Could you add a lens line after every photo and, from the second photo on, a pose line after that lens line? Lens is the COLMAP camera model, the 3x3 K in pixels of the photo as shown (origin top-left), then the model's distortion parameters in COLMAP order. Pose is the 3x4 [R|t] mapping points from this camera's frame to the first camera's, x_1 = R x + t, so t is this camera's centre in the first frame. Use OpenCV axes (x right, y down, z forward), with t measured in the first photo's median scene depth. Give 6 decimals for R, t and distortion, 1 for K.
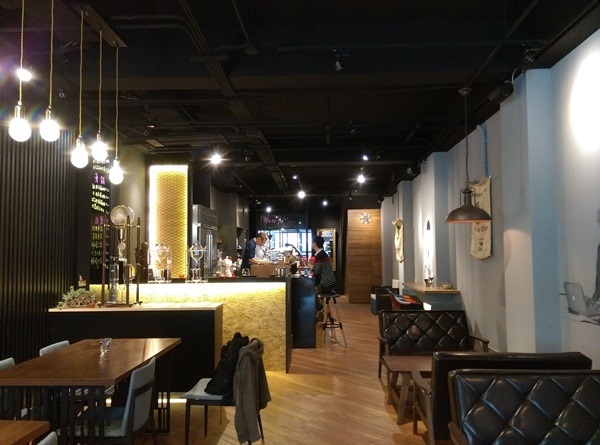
lens RADIAL K [[478.4, 0, 300.5], [0, 478.4, 228.7], [0, 0, 1]] dist [0.043706, -0.006229]
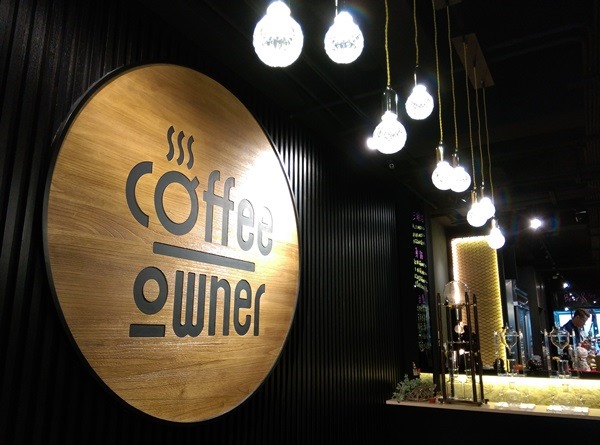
lens RADIAL K [[478.4, 0, 300.5], [0, 478.4, 228.7], [0, 0, 1]] dist [0.043706, -0.006229]
pose [[0.873523, -0.097884, -0.476840, -0.175532], [0.016249, 0.984891, -0.172410, 0.003786], [0.486512, 0.142856, 0.861915, 0.097605]]
